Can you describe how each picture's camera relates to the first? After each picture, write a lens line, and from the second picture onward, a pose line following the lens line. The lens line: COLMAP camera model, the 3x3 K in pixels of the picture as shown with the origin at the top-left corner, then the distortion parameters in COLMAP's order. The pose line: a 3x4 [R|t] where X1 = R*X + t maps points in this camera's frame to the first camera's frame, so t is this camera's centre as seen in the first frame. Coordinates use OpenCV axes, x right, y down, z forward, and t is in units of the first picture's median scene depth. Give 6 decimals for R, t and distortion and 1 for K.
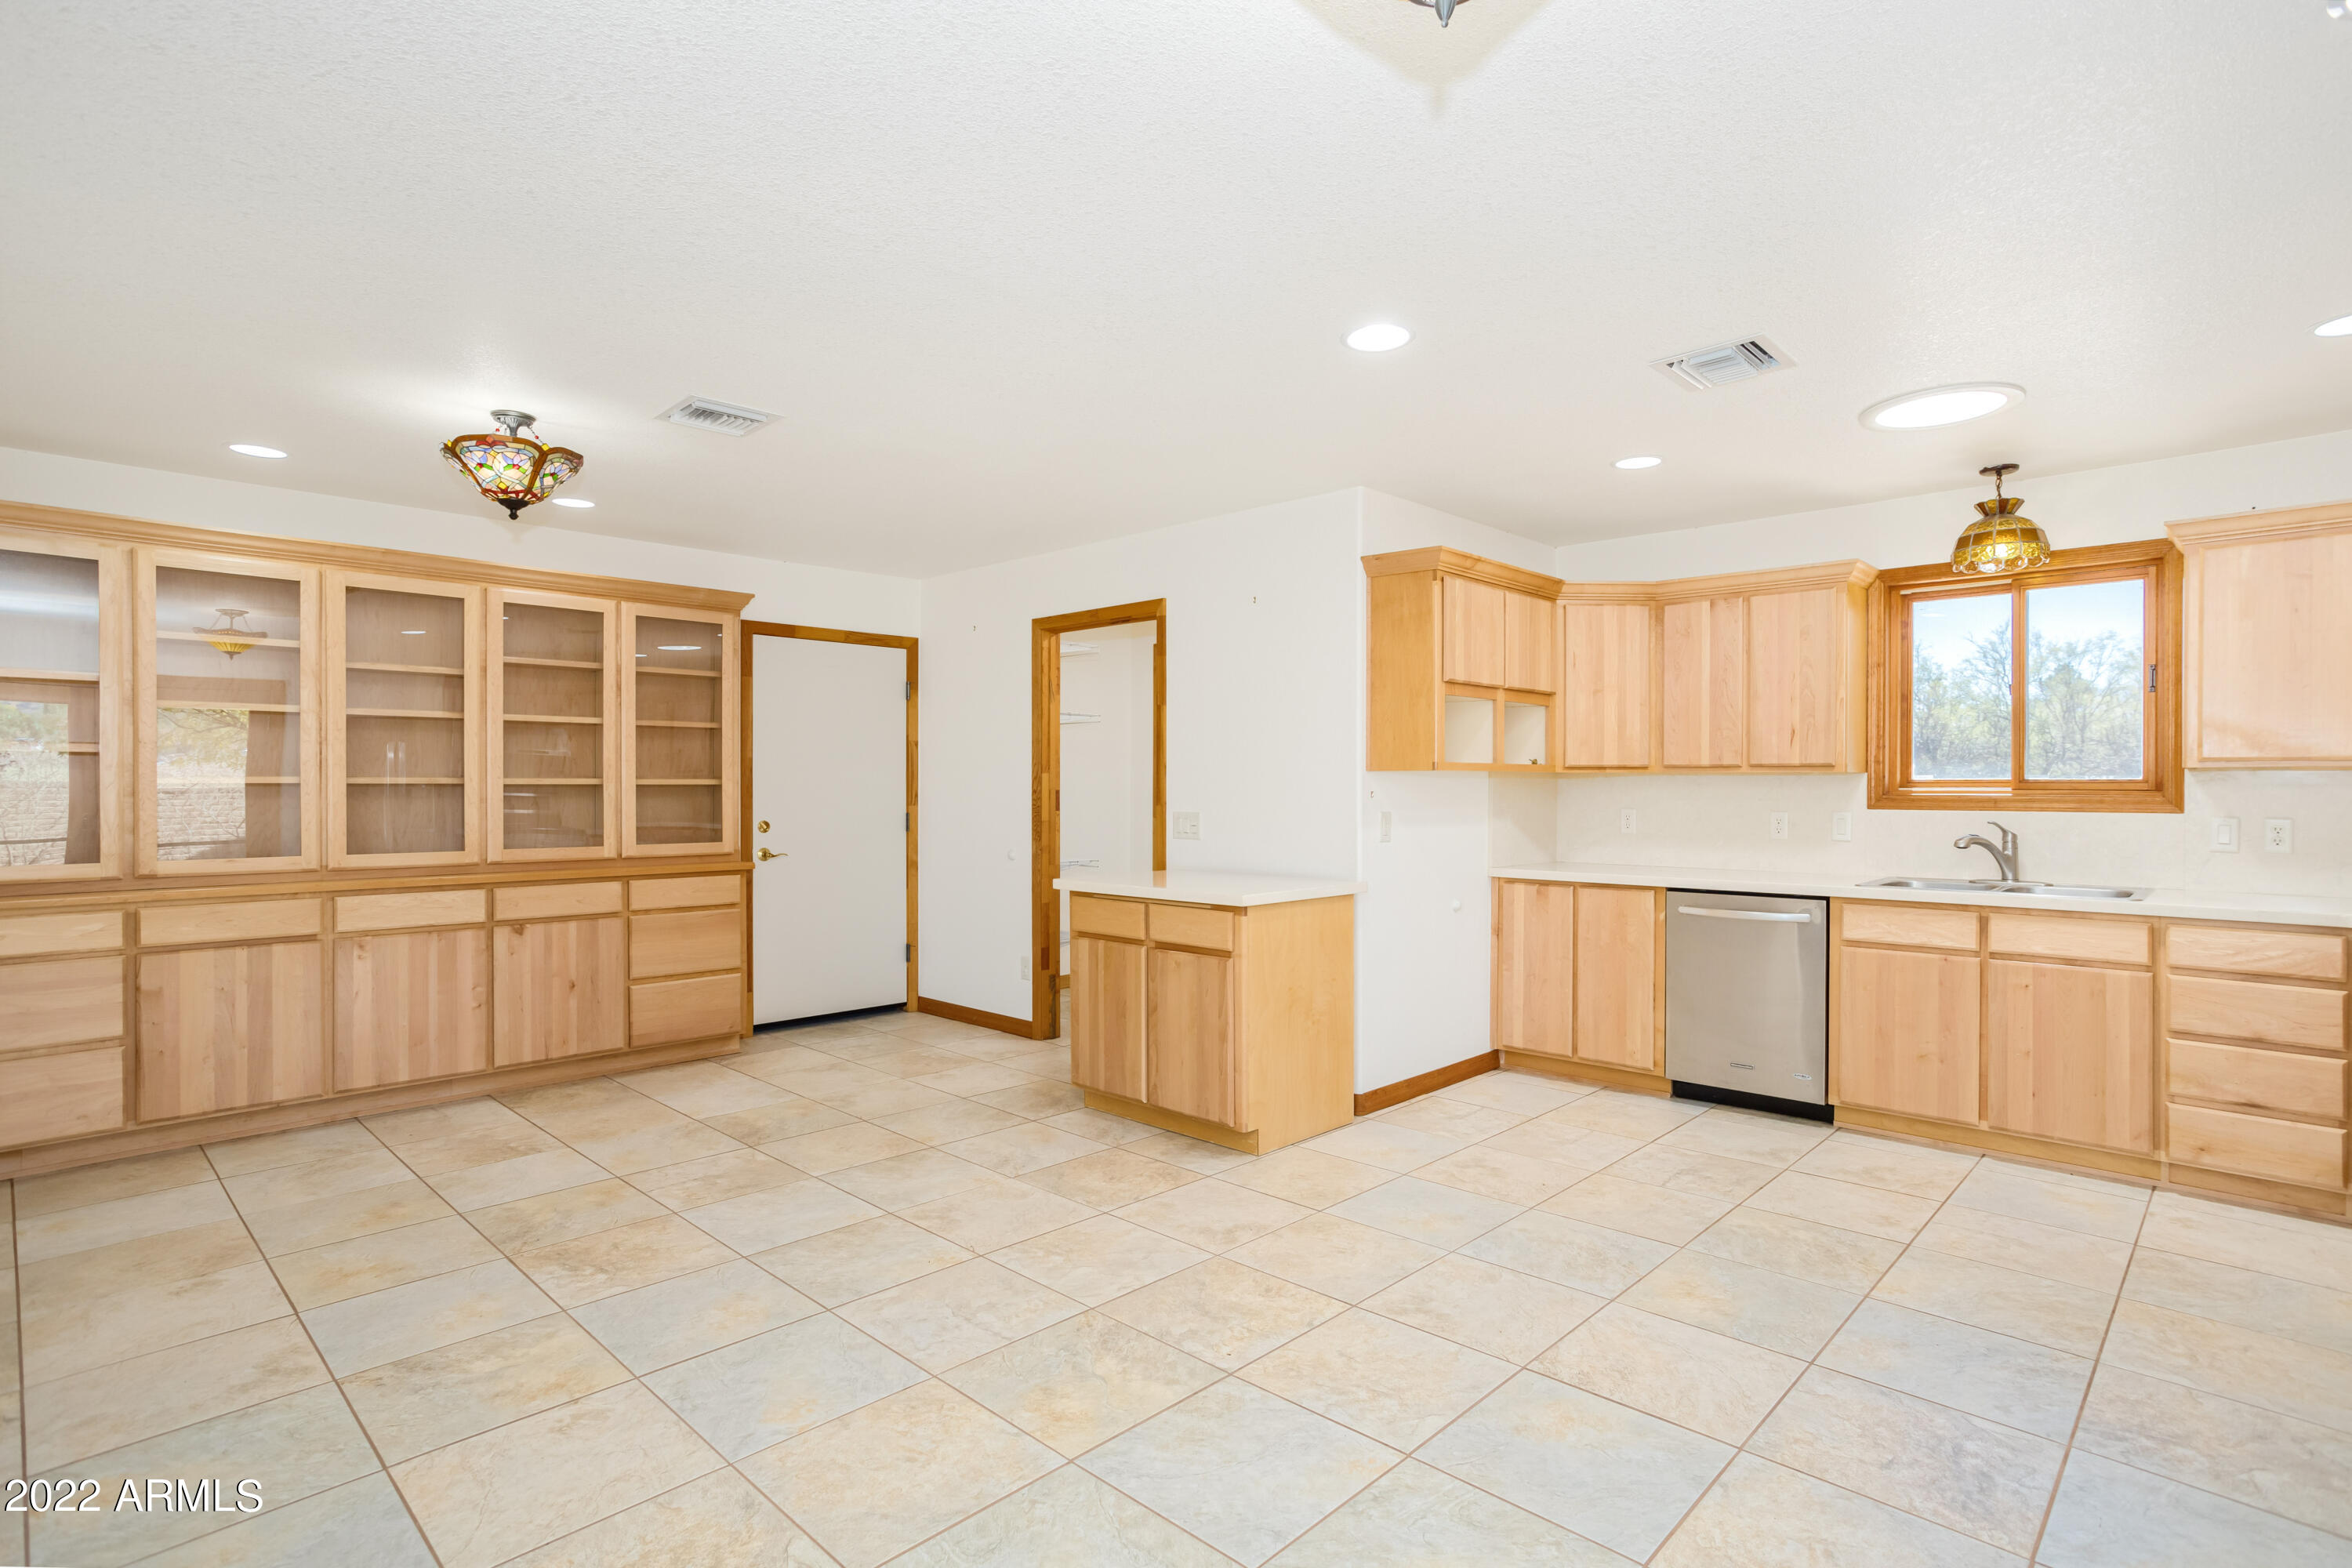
lens RADIAL K [[1162.0, 0, 1188.3], [0, 1162.0, 788.0], [0, 0, 1]] dist [-0.054137, 0.036210]
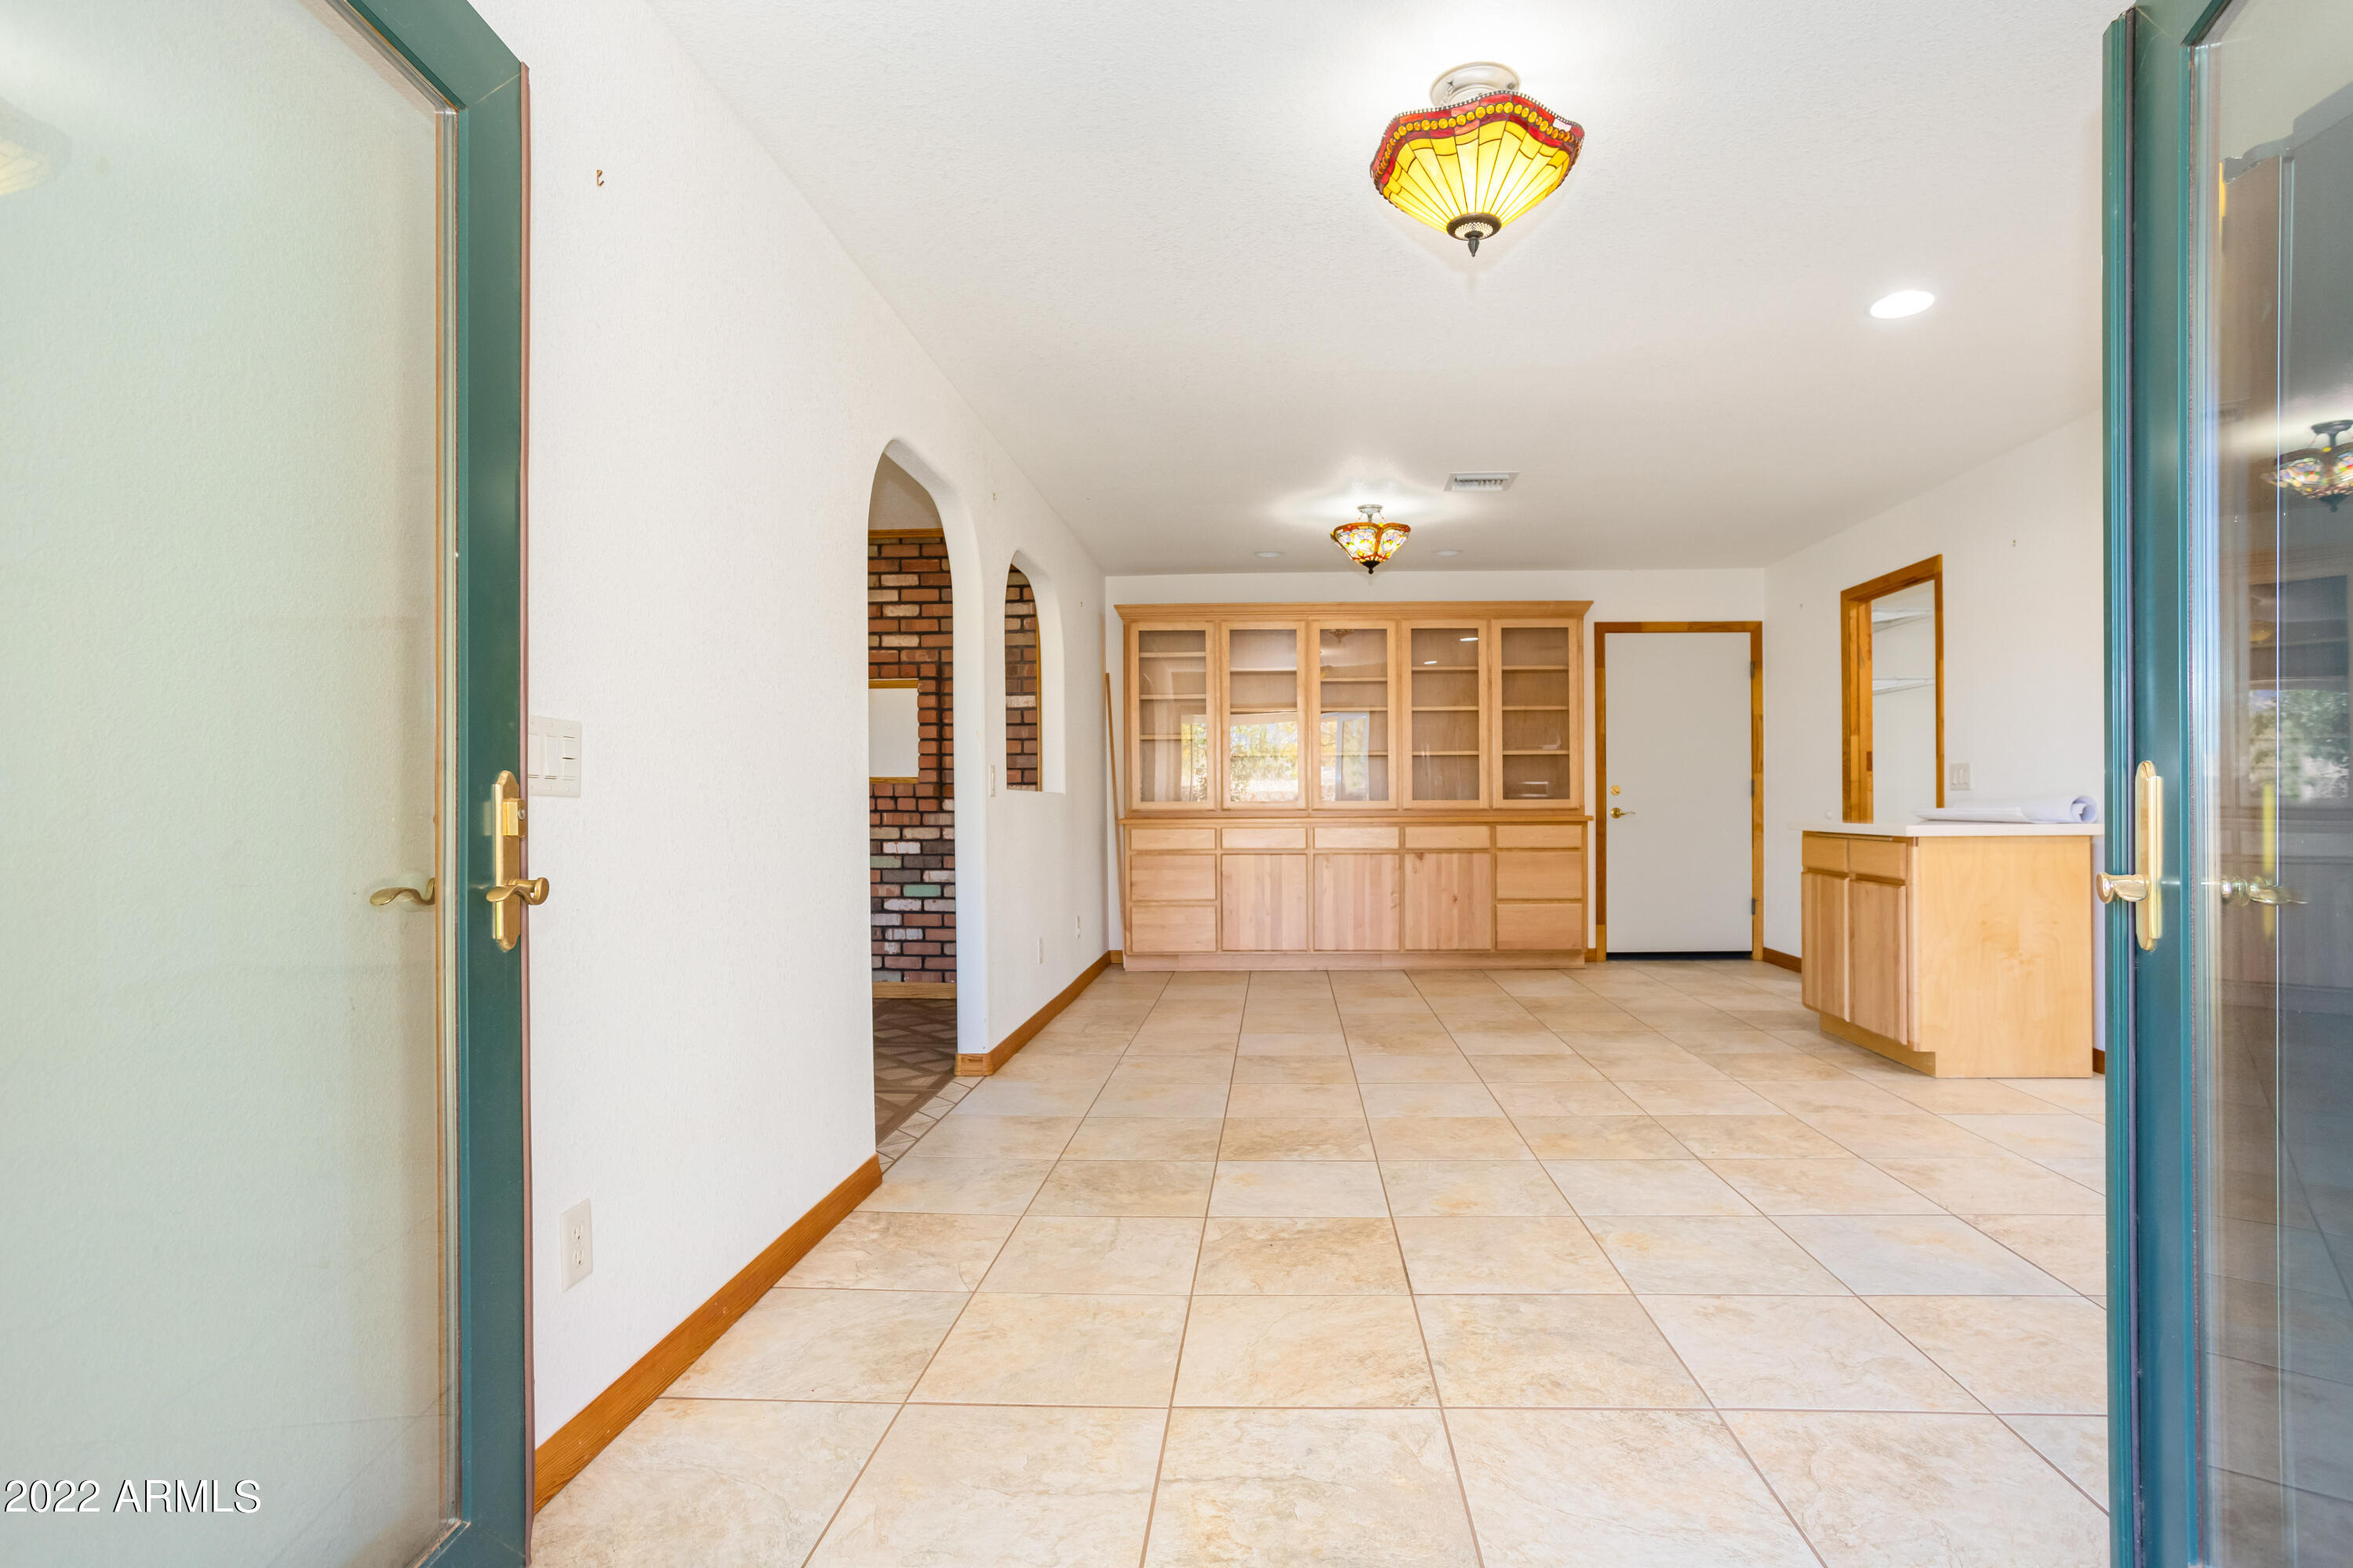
lens RADIAL K [[1163.9, 0, 1249.9], [0, 1163.9, 797.1], [0, 0, 1]] dist [-0.056185, 0.036882]
pose [[0.670932, -0.006321, -0.741492, 0.373488], [0.005554, 0.999978, -0.003499, 0.057422], [0.741498, -0.001770, 0.670953, -0.140654]]
